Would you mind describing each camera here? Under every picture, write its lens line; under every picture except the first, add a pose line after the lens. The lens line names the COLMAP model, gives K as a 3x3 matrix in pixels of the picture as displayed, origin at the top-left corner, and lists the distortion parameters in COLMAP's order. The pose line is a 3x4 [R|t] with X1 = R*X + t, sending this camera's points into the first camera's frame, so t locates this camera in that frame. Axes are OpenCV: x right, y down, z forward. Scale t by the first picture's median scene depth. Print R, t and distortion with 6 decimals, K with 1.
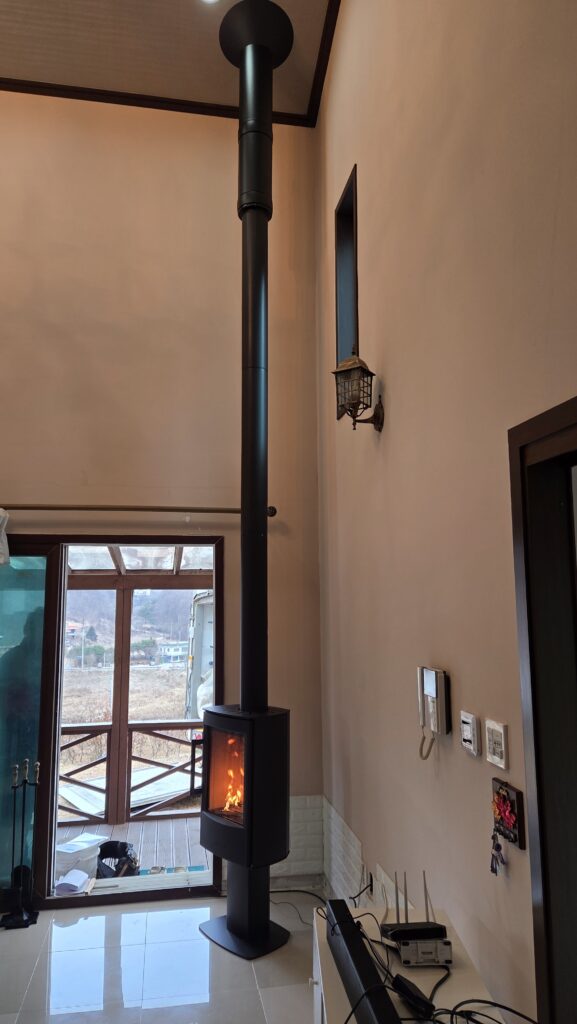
lens RADIAL K [[687.2, 0, 286.8], [0, 687.2, 513.7], [0, 0, 1]] dist [0.050672, -0.023366]
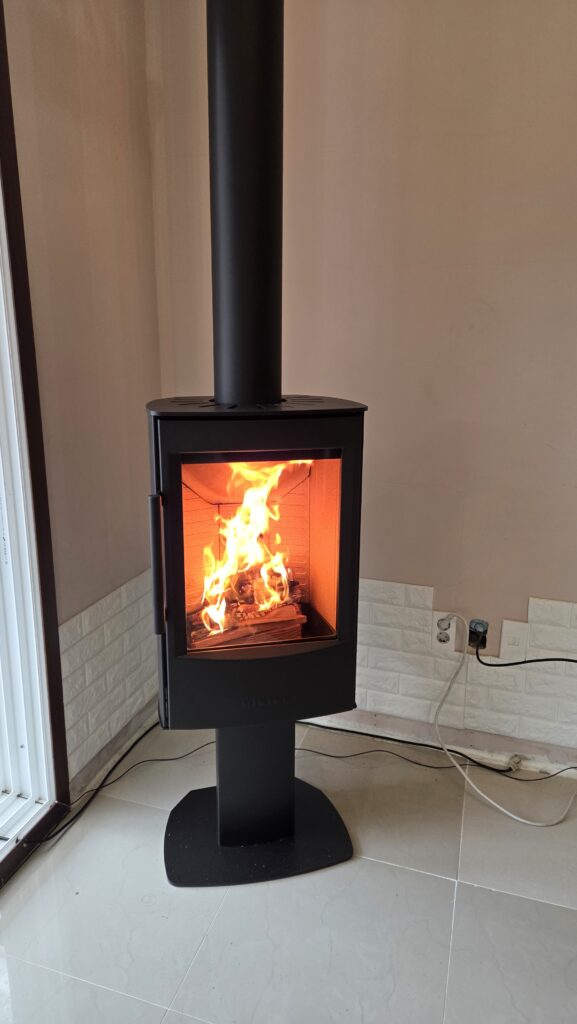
lens RADIAL K [[687.2, 0, 277.3], [0, 687.2, 505.4], [0, 0, 1]] dist [0.050672, -0.023366]
pose [[0.466787, -0.217626, 0.857175, -0.374932], [-0.121104, 0.944389, 0.305717, 0.195743], [-0.876039, -0.246512, 0.414473, 0.725574]]
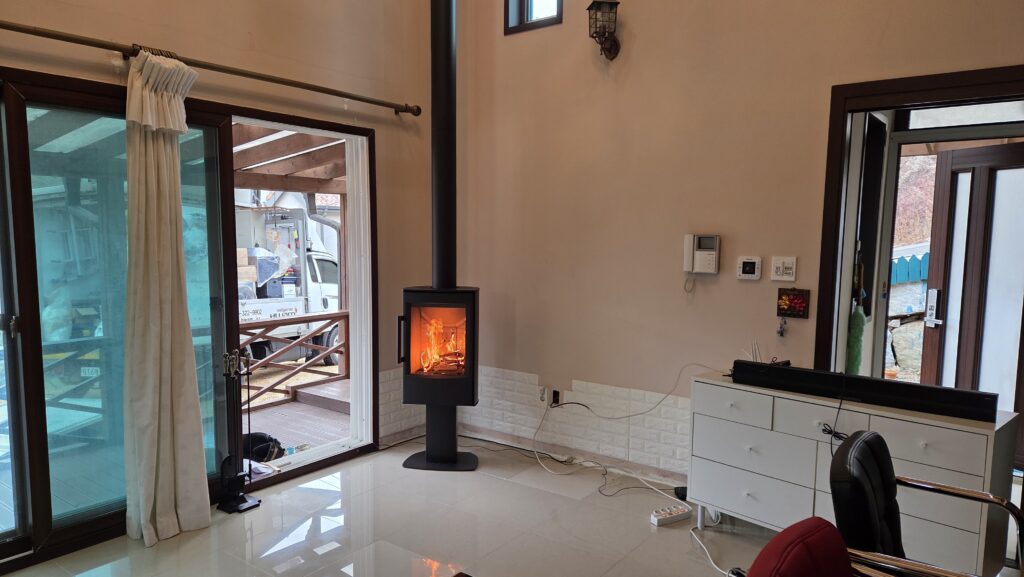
lens RADIAL K [[687.2, 0, 502.3], [0, 687.2, 296.1], [0, 0, 1]] dist [0.050672, -0.023366]
pose [[0.732230, -0.052936, 0.678997, -0.689624], [-0.097559, 0.978541, 0.181496, 0.073732], [-0.674034, -0.199139, 0.711352, 0.105076]]
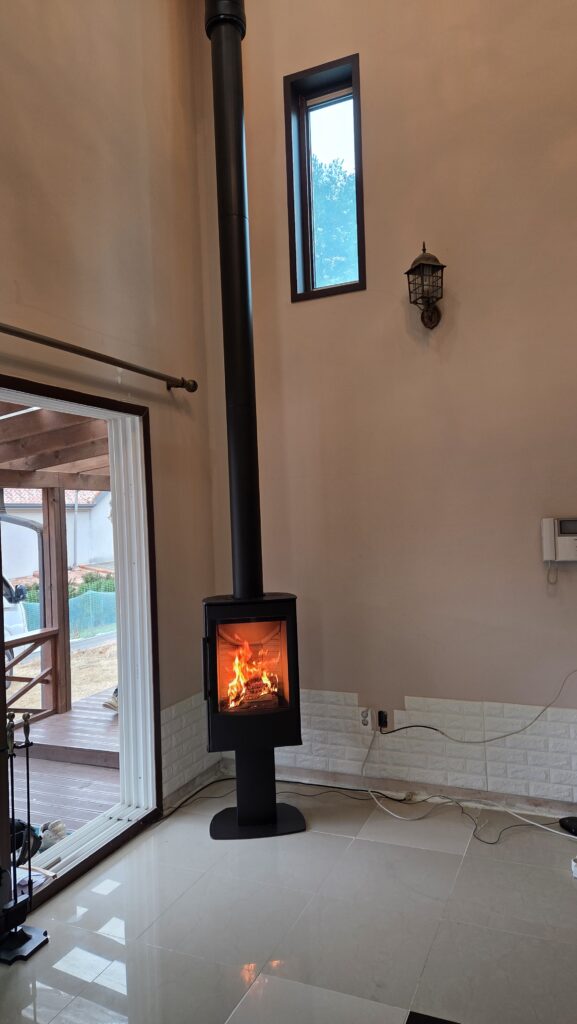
lens RADIAL K [[687.2, 0, 289.2], [0, 687.2, 501.4], [0, 0, 1]] dist [0.050672, -0.023366]
pose [[0.547925, 0.002258, 0.836524, -0.726443], [-0.071309, 0.996483, 0.044018, 0.101850], [-0.833483, -0.083770, 0.546159, 0.415764]]
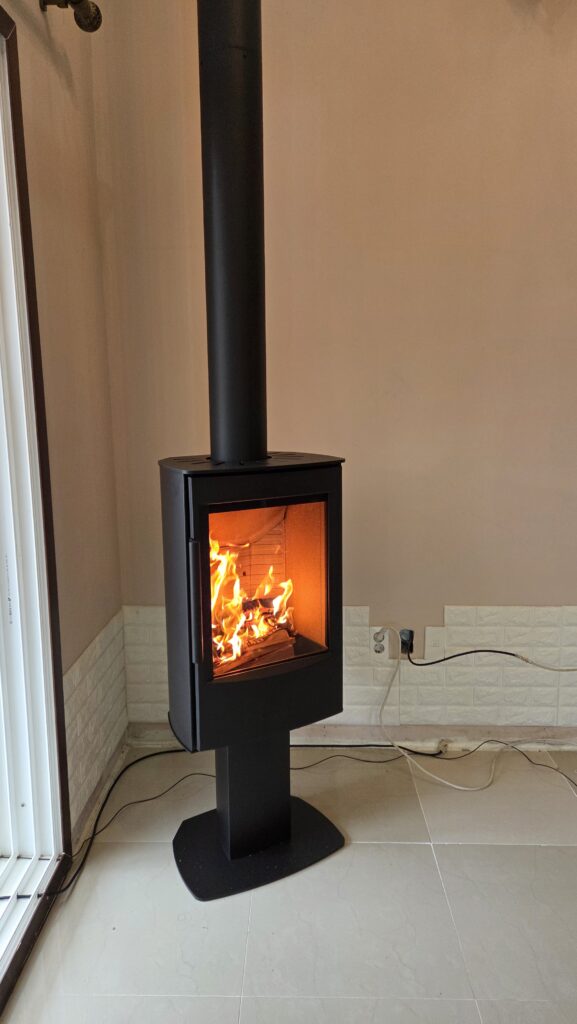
lens RADIAL K [[687.2, 0, 287.3], [0, 687.2, 495.9], [0, 0, 1]] dist [0.050672, -0.023366]
pose [[0.184555, -0.160389, 0.969647, -0.479349], [-0.121477, 0.975307, 0.184446, 0.196611], [-0.975286, -0.151830, 0.160514, 0.805281]]
